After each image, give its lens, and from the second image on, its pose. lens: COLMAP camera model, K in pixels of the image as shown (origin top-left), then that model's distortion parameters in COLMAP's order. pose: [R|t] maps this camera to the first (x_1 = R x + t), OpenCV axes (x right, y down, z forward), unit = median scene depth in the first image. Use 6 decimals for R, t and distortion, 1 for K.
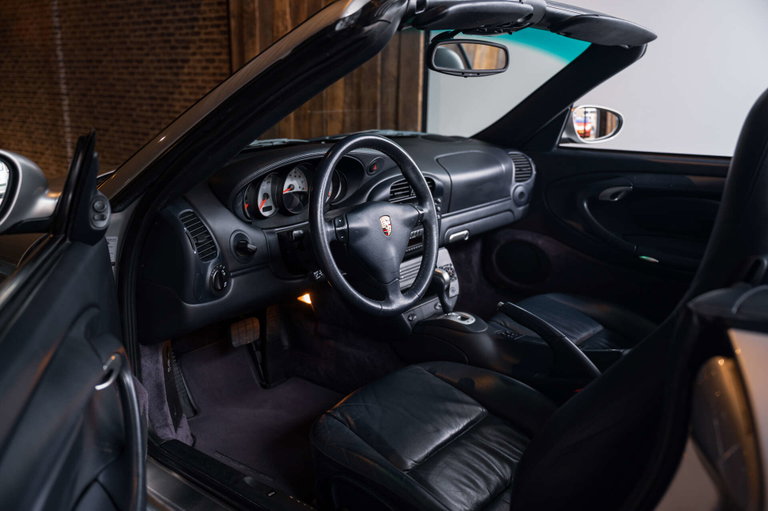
lens RADIAL K [[663.7, 0, 386.3], [0, 663.7, 254.7], [0, 0, 1]] dist [0.008823, 0.000510]
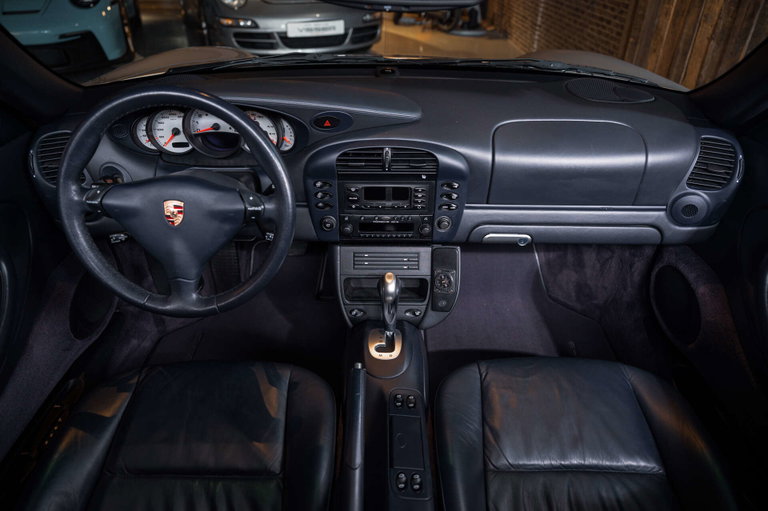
lens RADIAL K [[494.1, 0, 372.0], [0, 494.1, 249.2], [0, 0, 1]] dist [-0.000441, 0.001044]
pose [[0.634615, 0.410243, -0.654953, 0.436599], [-0.209526, 0.907067, 0.365141, -0.213194], [0.743883, -0.094494, 0.661596, 0.636164]]
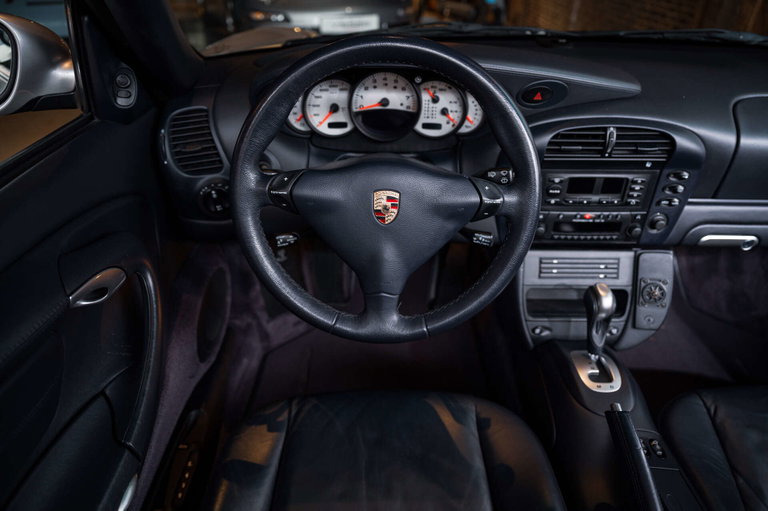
lens RADIAL K [[494.1, 0, 385.8], [0, 494.1, 253.4], [0, 0, 1]] dist [-0.000441, 0.001044]
pose [[0.638238, 0.414025, -0.649027, 0.241540], [-0.212845, 0.905106, 0.368075, -0.134974], [0.739831, -0.096778, 0.665796, 0.571221]]
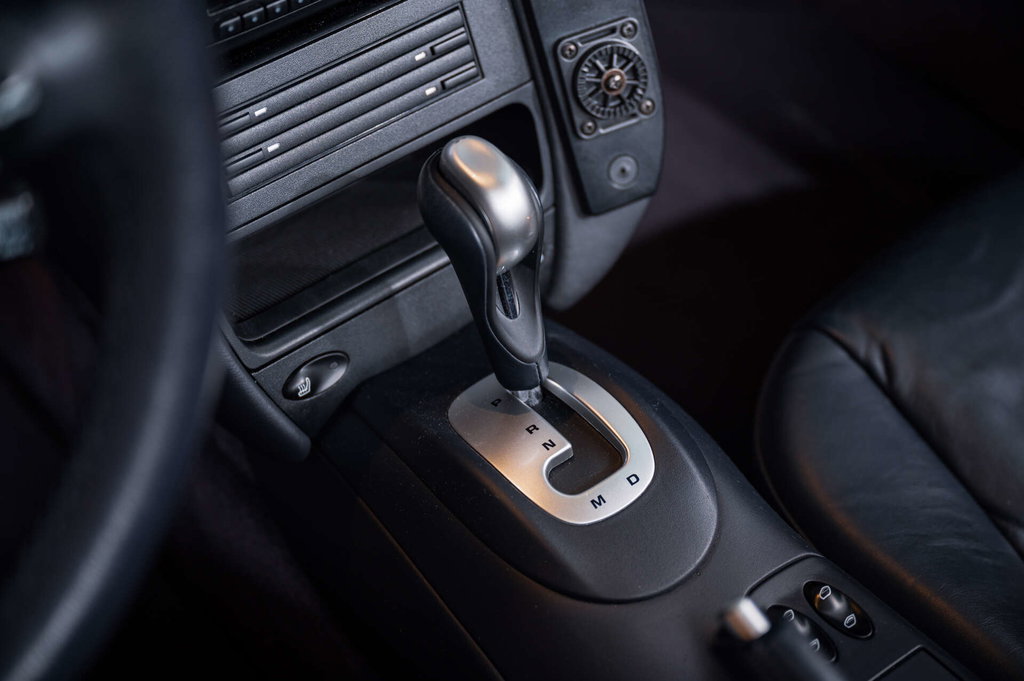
lens RADIAL K [[1630.7, 0, 510.1], [0, 1630.7, 335.6], [0, 0, 1]] dist [0.021461, 0.000000]
pose [[0.980064, 0.148524, -0.131967, 0.149405], [-0.058274, 0.849884, 0.523738, -0.149457], [0.189944, -0.505607, 0.841596, 0.675667]]
